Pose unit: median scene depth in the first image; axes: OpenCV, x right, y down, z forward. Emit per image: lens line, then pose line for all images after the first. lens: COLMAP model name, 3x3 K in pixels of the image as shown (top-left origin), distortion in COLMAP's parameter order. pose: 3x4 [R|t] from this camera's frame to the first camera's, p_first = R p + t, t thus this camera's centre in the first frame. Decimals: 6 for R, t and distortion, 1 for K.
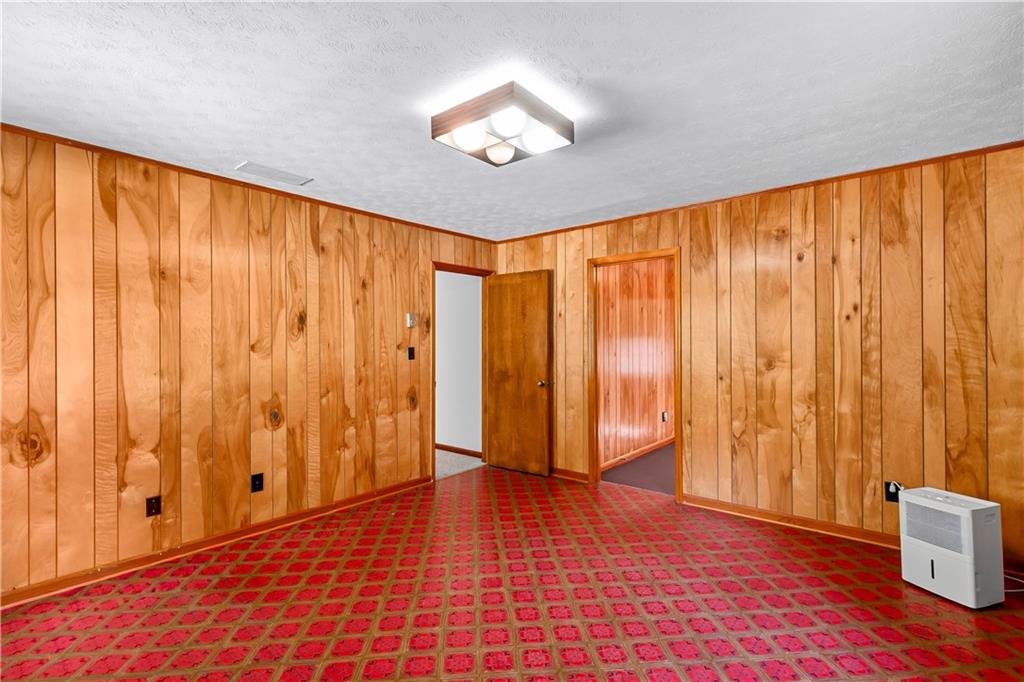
lens RADIAL K [[473.7, 0, 512.8], [0, 473.7, 344.9], [0, 0, 1]] dist [0.000604, -0.000073]
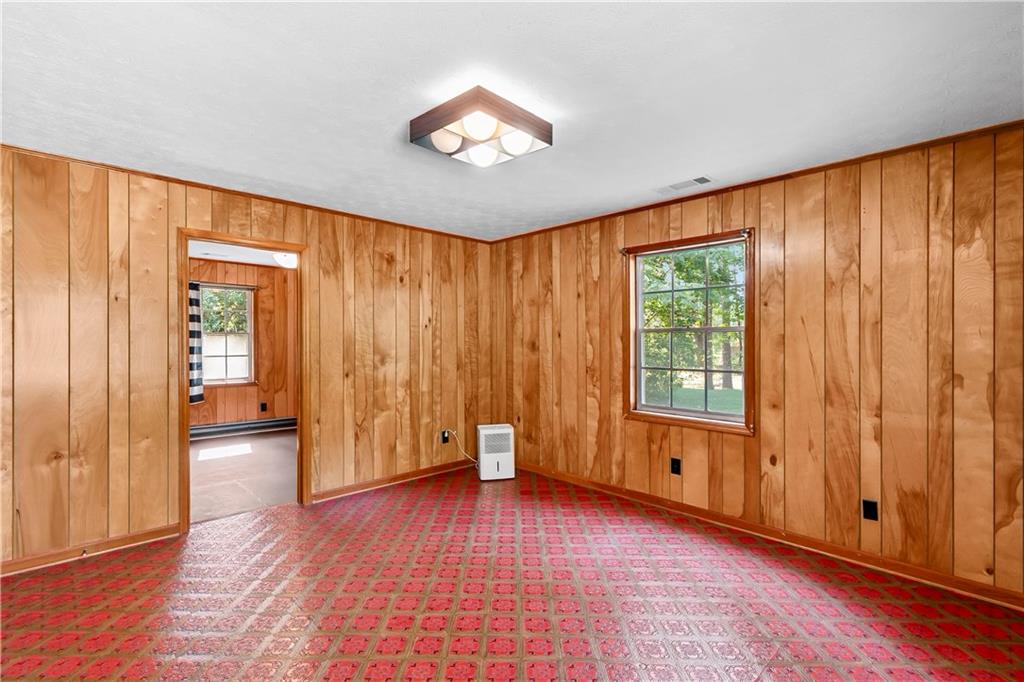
lens RADIAL K [[465.4, 0, 514.2], [0, 465.4, 344.3], [0, 0, 1]] dist [0.001332, 0.000566]
pose [[0.100562, 0.001852, 0.994929, -0.667830], [0.000567, 0.999998, -0.001919, 0.001039], [-0.994931, 0.000758, 0.100561, 0.554668]]
